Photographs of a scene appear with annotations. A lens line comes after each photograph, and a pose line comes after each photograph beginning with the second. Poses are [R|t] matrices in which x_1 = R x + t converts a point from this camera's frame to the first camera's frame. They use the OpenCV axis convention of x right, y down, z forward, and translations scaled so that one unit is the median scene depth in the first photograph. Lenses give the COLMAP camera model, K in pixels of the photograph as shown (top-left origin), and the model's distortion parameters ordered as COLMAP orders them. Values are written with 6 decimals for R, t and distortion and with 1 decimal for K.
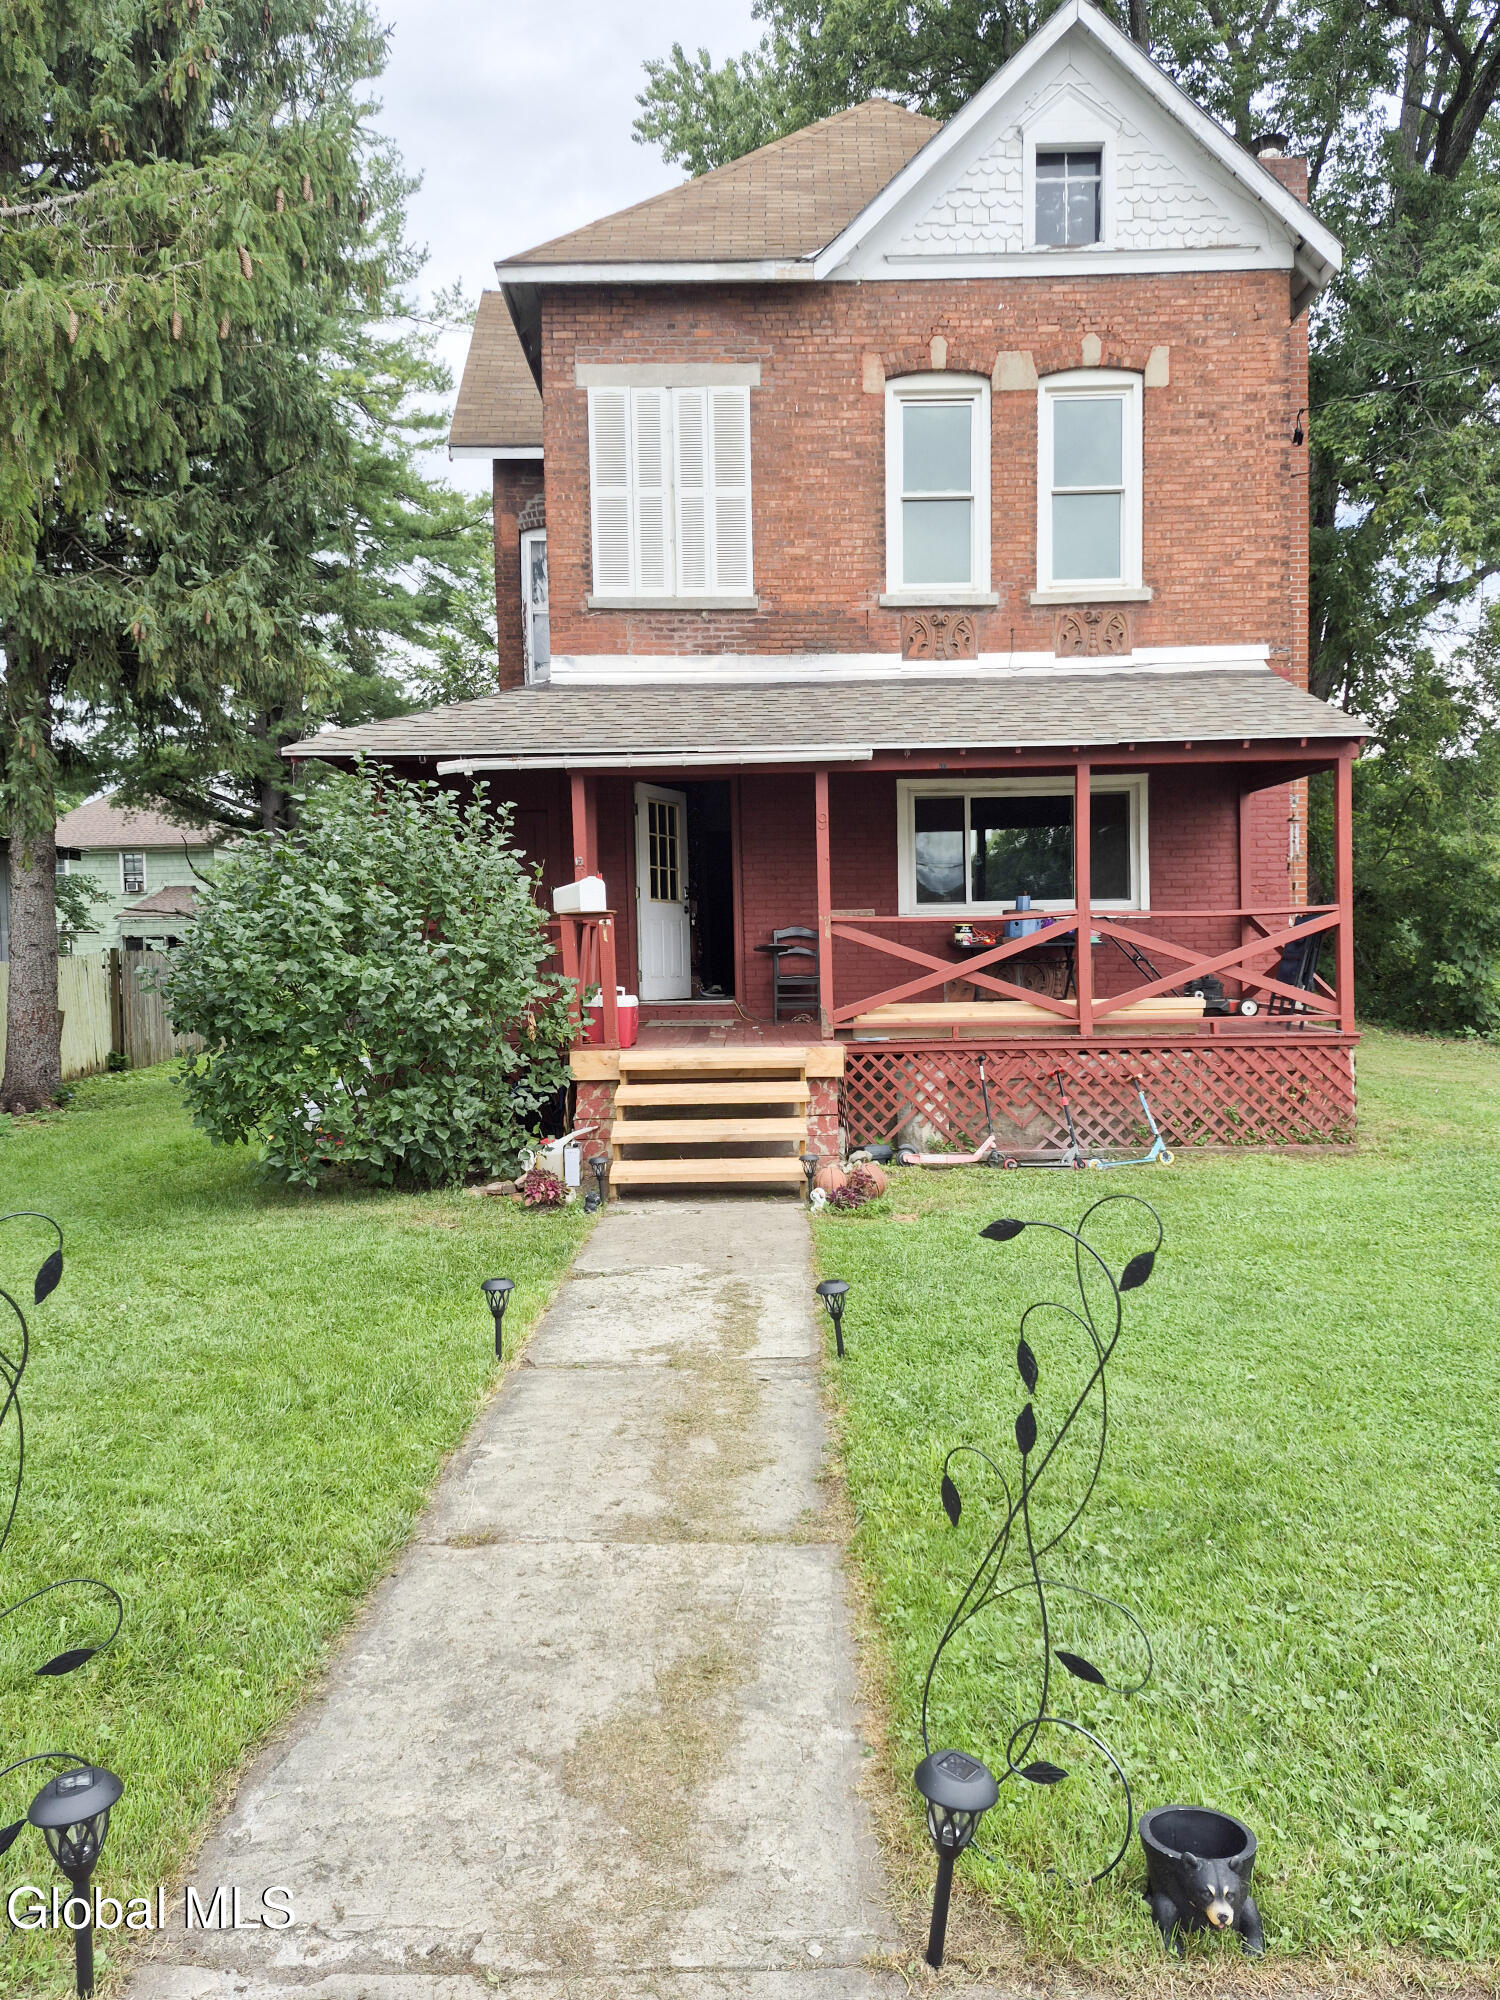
lens RADIAL K [[1323.1, 0, 742.6], [0, 1323.1, 985.3], [0, 0, 1]] dist [0.096407, -0.123762]
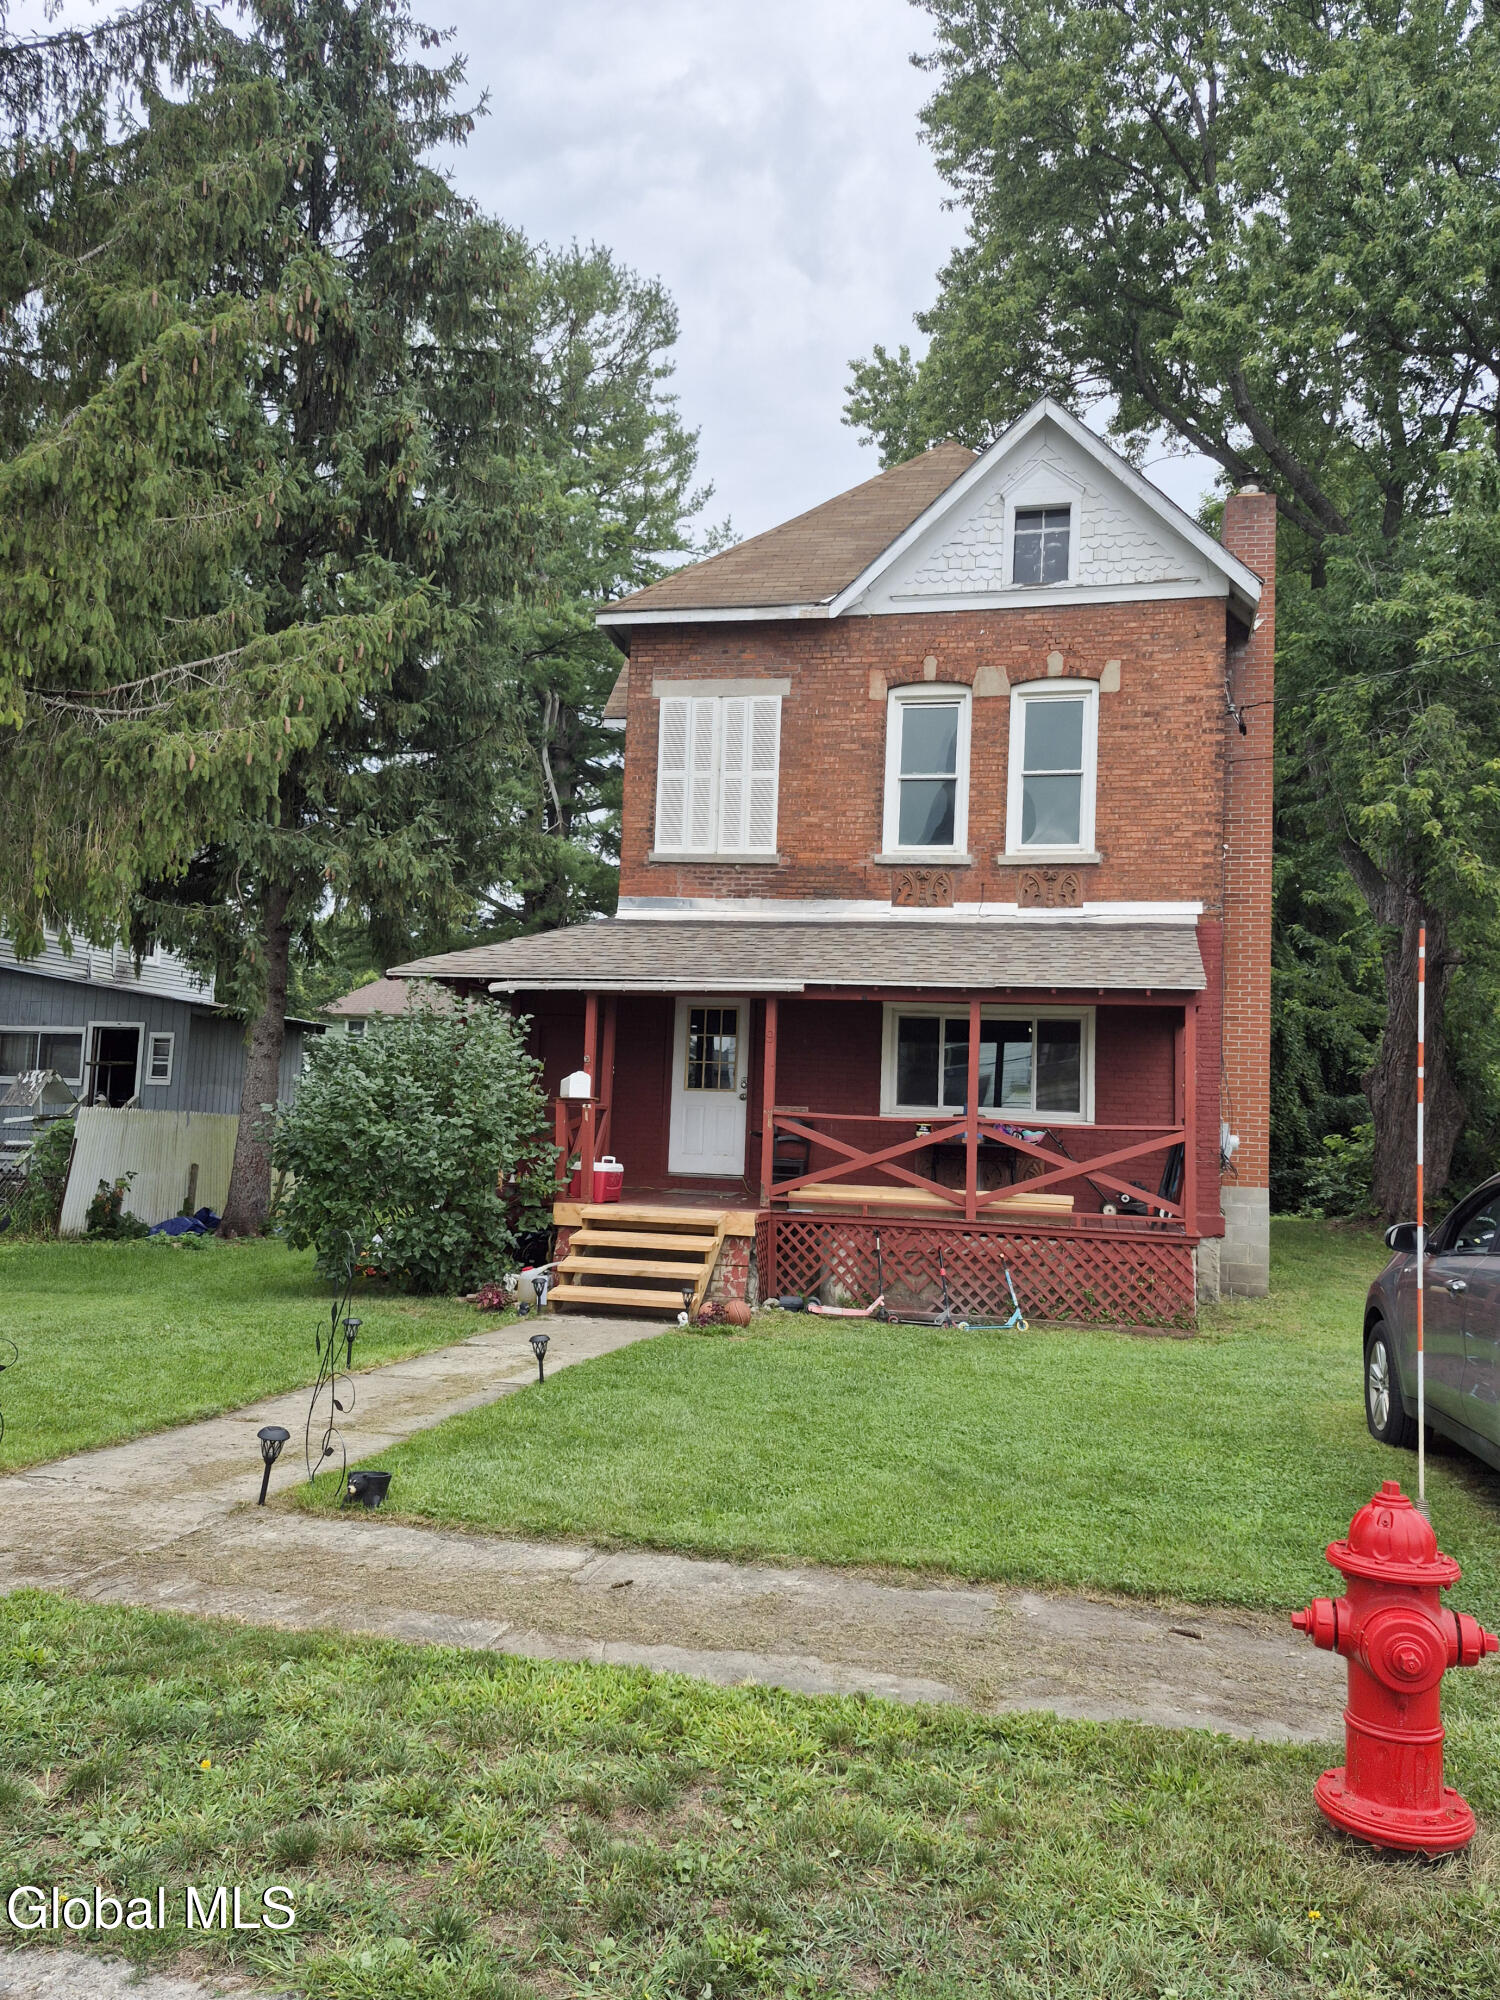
lens RADIAL K [[1412.0, 0, 750.0], [0, 1412.0, 1000.0], [0, 0, 1]] dist [0.120161, -0.157762]
pose [[0.975133, 0.036449, -0.218602, 0.283636], [-0.063316, 0.991089, -0.117188, 0.002210], [0.212382, 0.128114, 0.968752, -0.282133]]
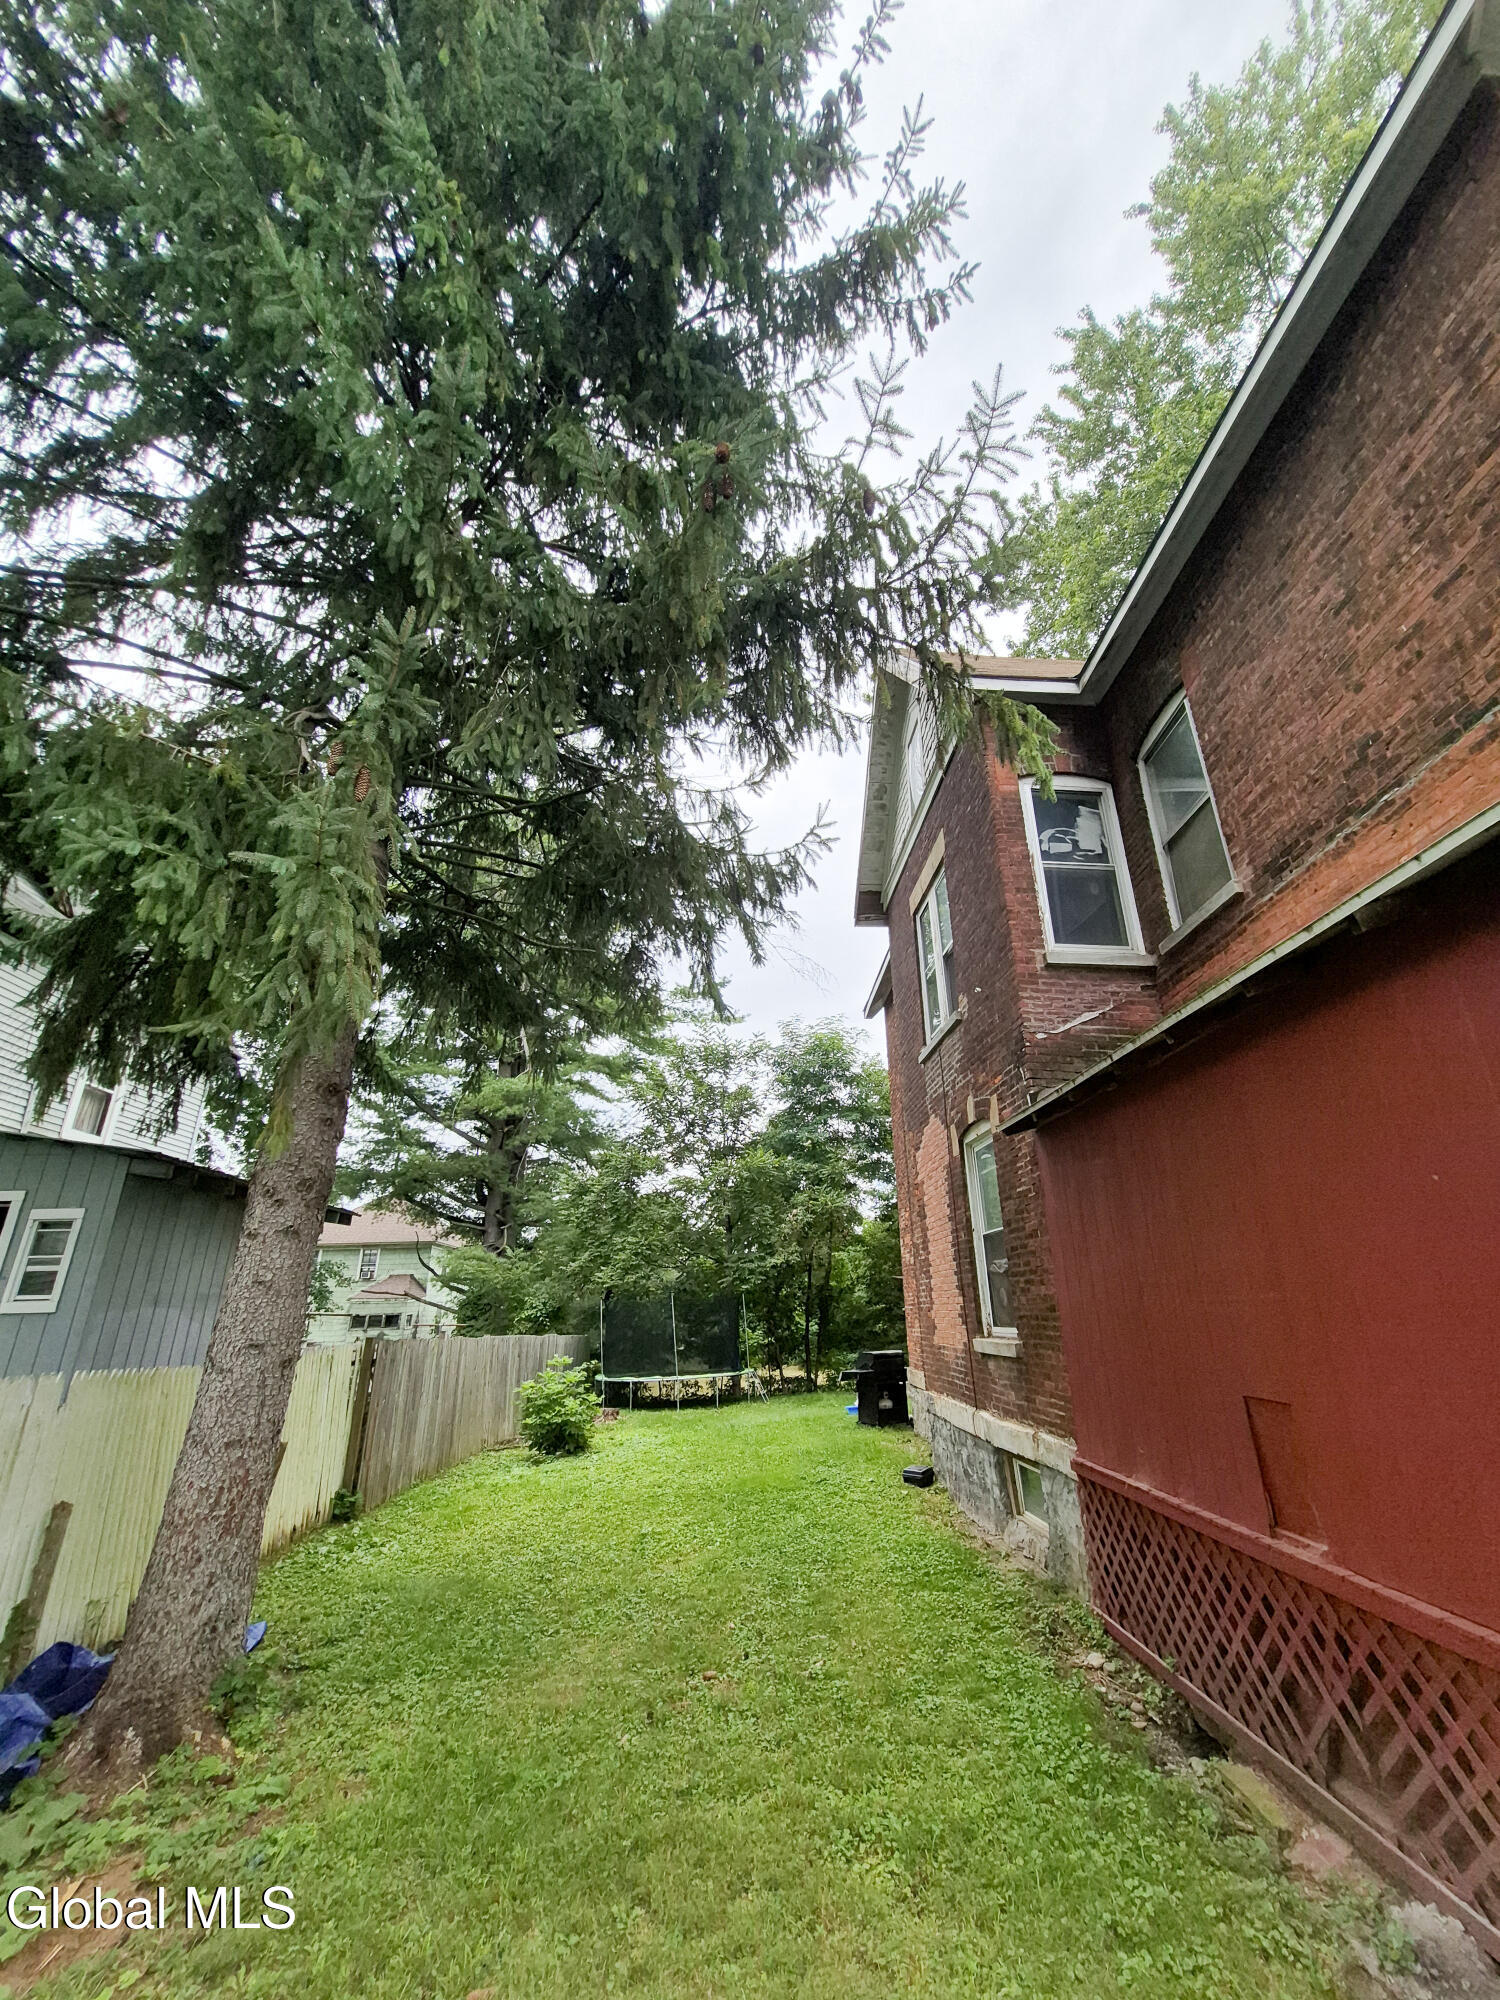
lens RADIAL K [[782.3, 0, 778.8], [0, 782.3, 1017.0], [0, 0, 1]] dist [-0.000801, -0.000282]
pose [[0.998801, 0.015743, 0.046357, -0.455726], [0.003465, 0.921777, -0.387705, -0.039922], [-0.048835, 0.387400, 0.920617, 0.887710]]
